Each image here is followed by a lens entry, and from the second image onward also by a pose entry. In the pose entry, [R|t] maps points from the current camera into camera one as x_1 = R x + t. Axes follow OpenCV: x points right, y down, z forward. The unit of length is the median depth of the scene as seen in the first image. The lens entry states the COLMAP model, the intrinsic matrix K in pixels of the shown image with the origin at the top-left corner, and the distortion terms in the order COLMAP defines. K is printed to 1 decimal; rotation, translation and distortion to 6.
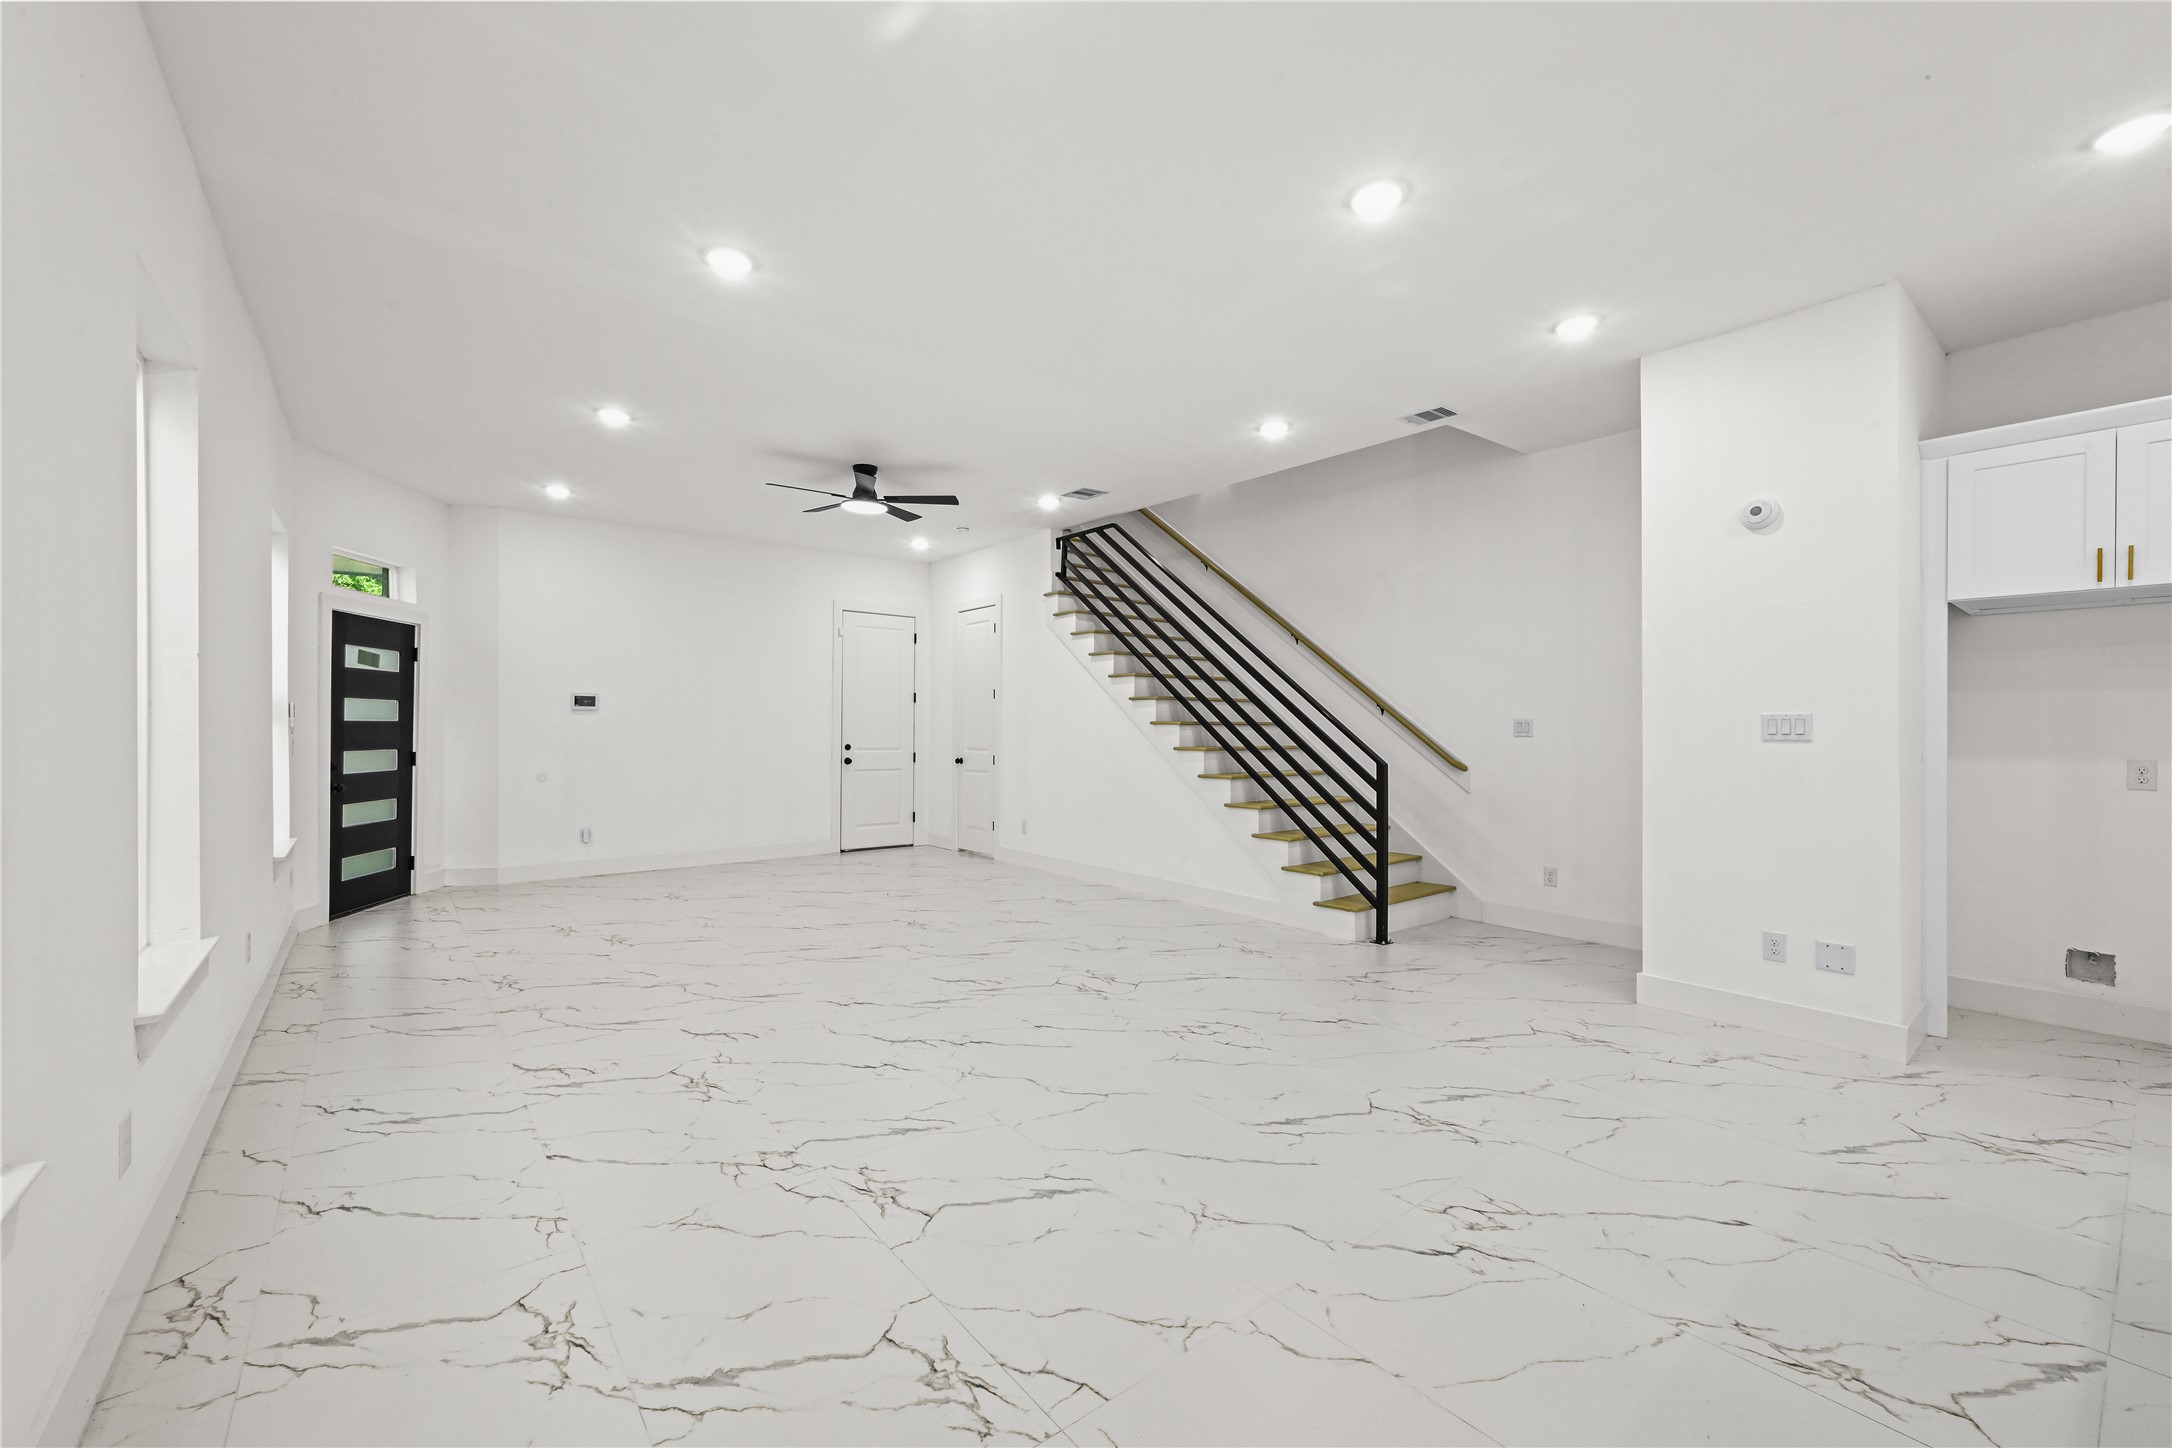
lens RADIAL K [[872.8, 0, 1096.9], [0, 872.8, 730.0], [0, 0, 1]] dist [0.001828, -0.000890]
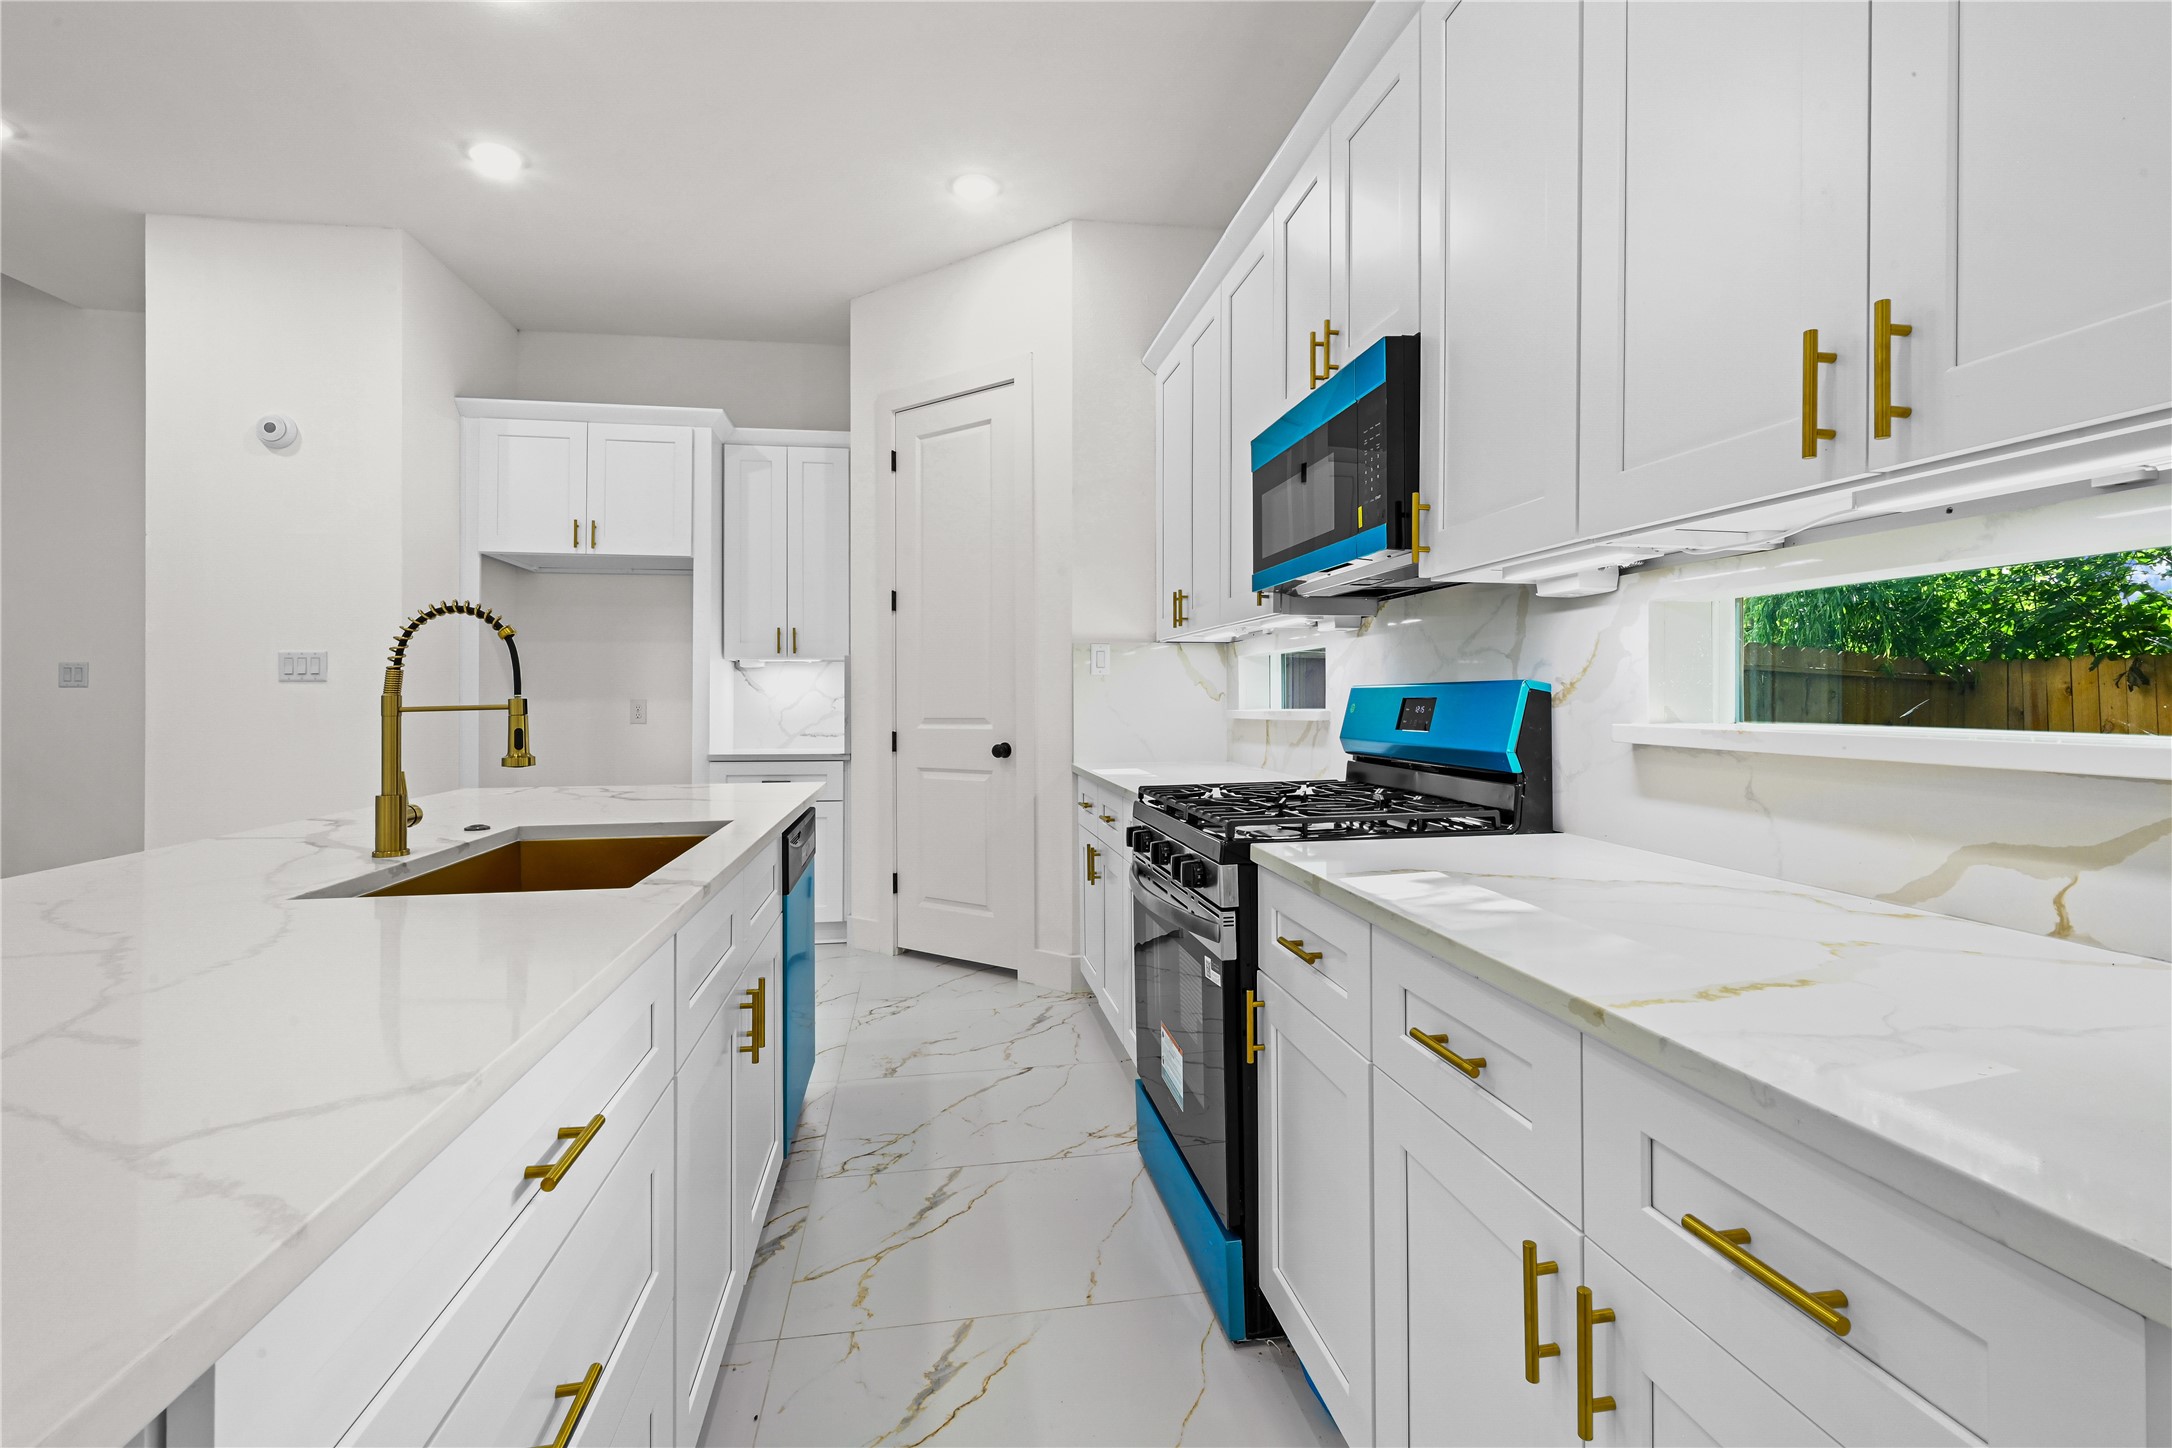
lens RADIAL K [[978.7, 0, 1081.2], [0, 978.7, 700.0], [0, 0, 1]] dist [-0.001048, 0.000920]
pose [[0.498251, -0.003904, 0.867024, 0.196095], [0.007121, 0.999975, 0.000410, 0.024989], [-0.867003, 0.005970, 0.498266, -0.154165]]
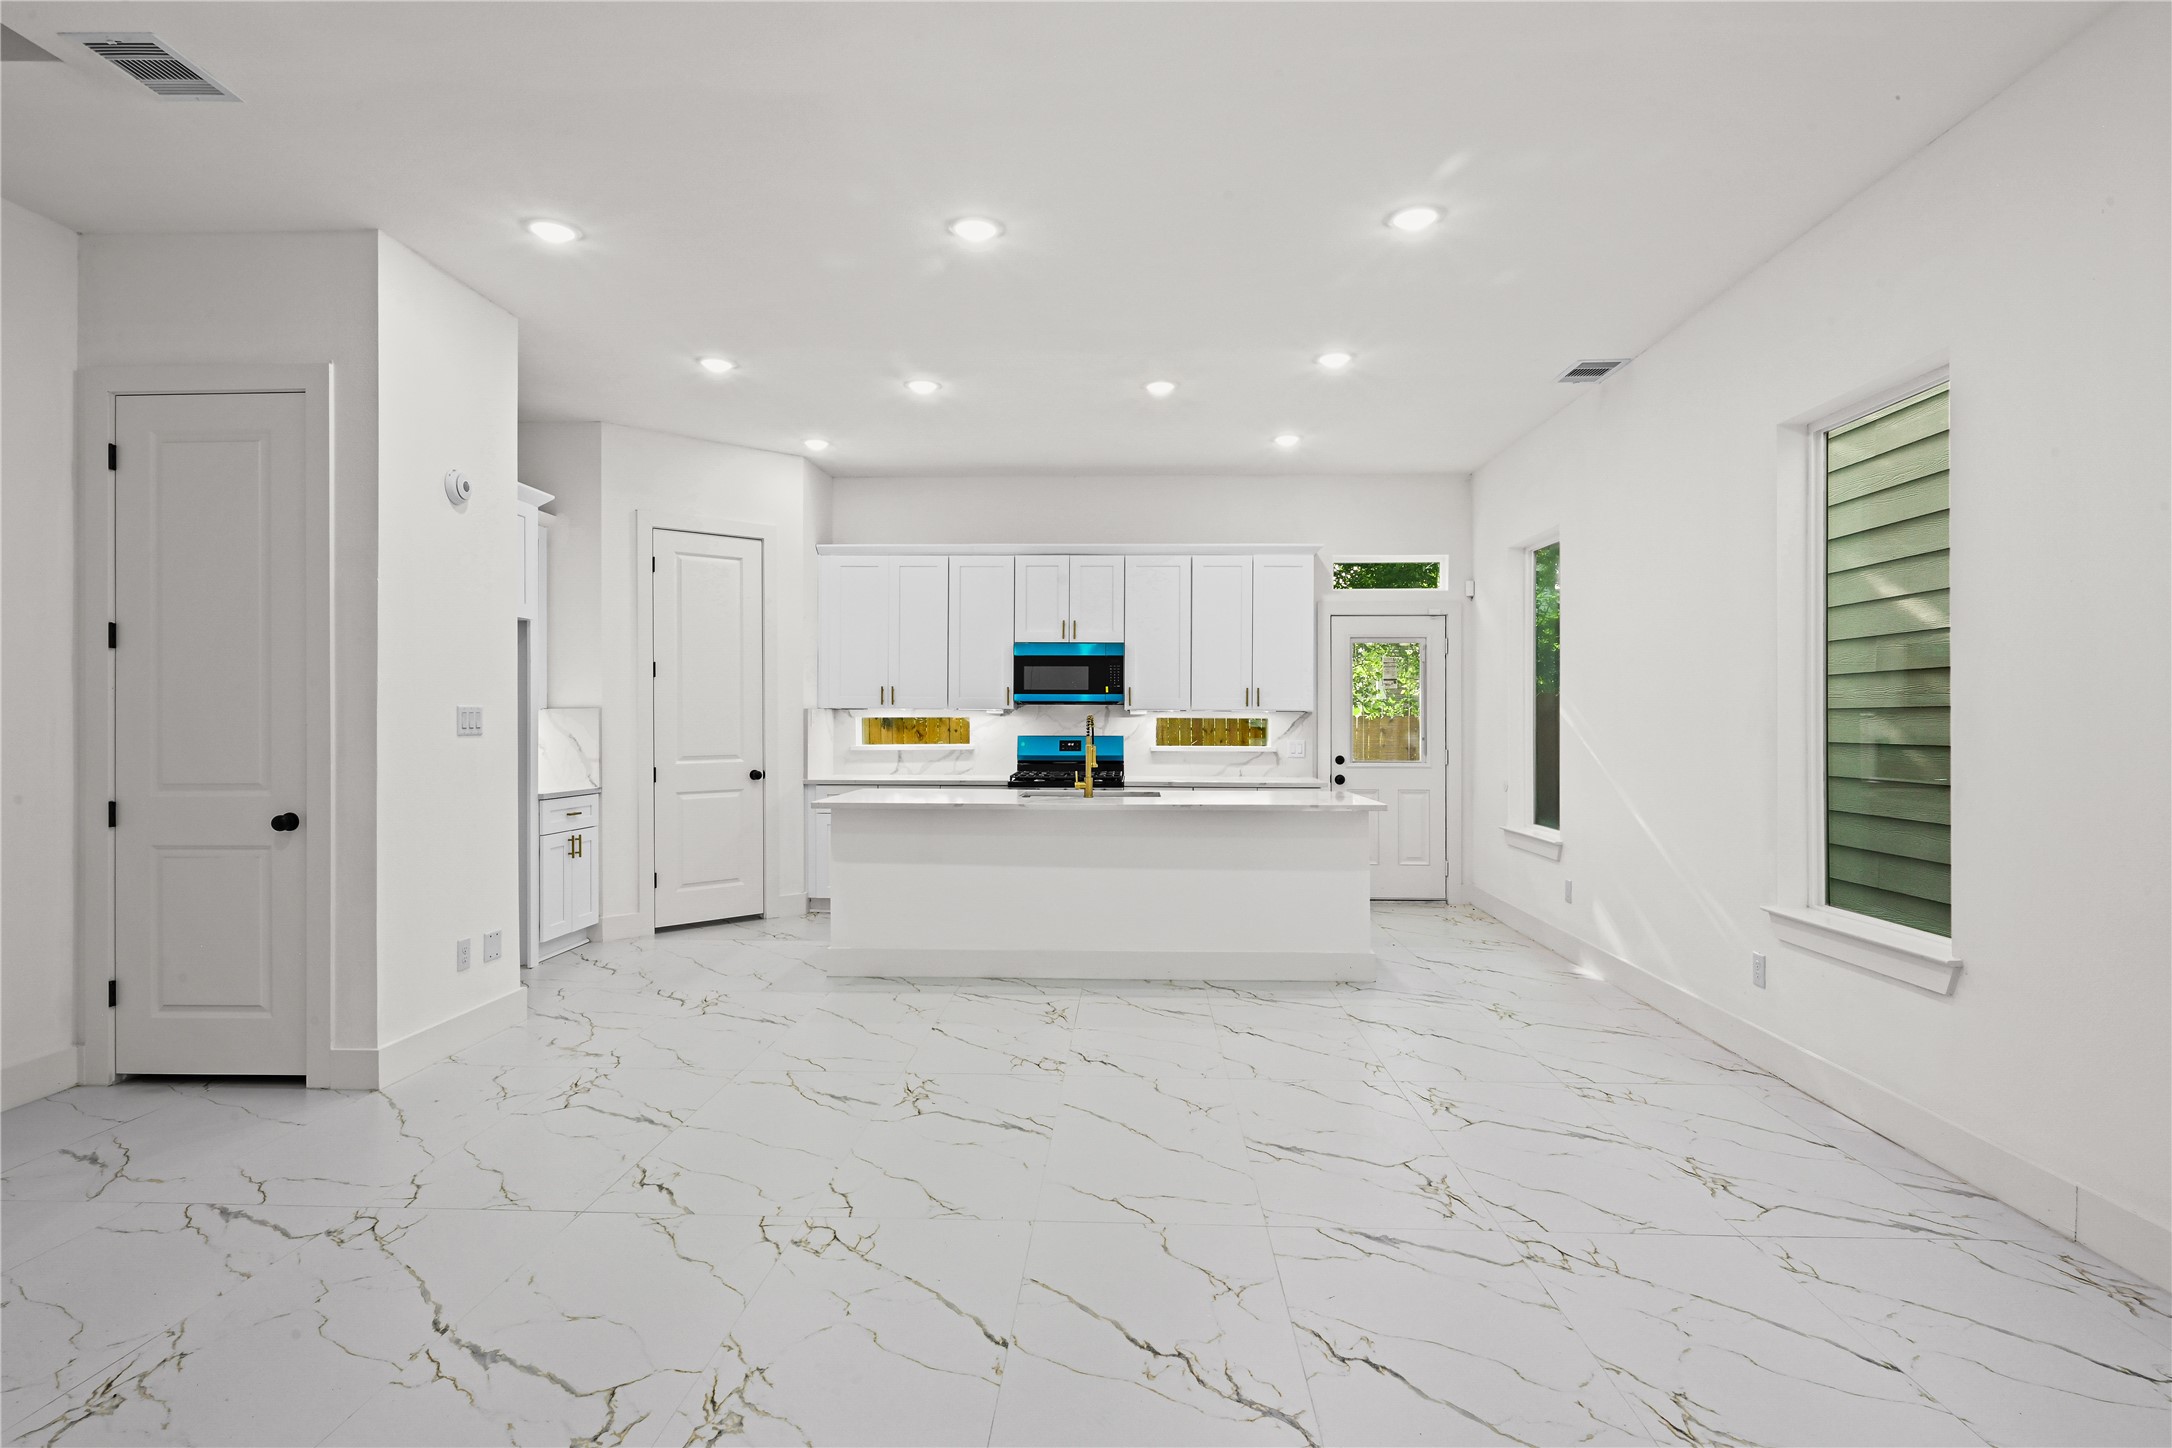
lens RADIAL K [[1120.9, 0, 1082.6], [0, 1120.9, 711.8], [0, 0, 1]] dist [-0.001014, -0.001051]
pose [[-0.744429, 0.003711, 0.667691, -0.344329], [0.001035, 0.999990, -0.004405, -0.004256], [-0.667700, -0.002588, -0.744426, 0.958081]]
